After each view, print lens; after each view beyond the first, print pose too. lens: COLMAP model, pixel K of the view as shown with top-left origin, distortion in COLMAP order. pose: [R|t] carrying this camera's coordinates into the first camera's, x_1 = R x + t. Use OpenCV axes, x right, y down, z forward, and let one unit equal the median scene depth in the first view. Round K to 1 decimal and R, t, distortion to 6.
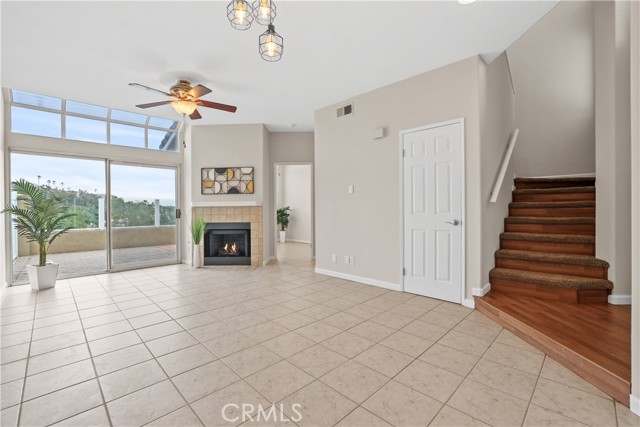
lens RADIAL K [[276.6, 0, 318.6], [0, 276.6, 211.8], [0, 0, 1]] dist [-0.013052, -0.000129]
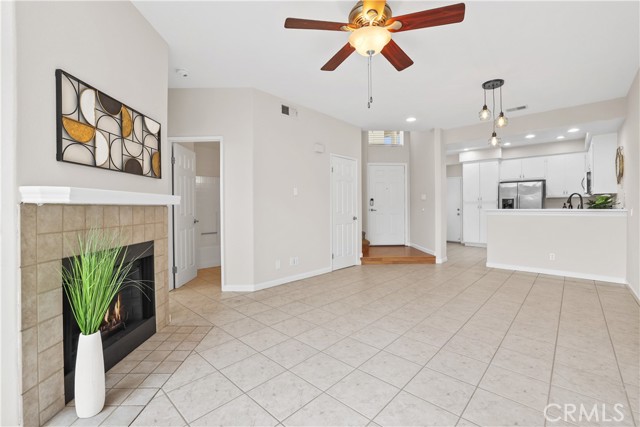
lens RADIAL K [[276.6, 0, 317.2], [0, 276.6, 211.5], [0, 0, 1]] dist [-0.013052, -0.000129]
pose [[-0.016010, -0.001971, 0.999870, -0.714020], [0.017753, 0.999840, 0.002255, -0.006514], [-0.999714, 0.017787, -0.015972, 0.737697]]
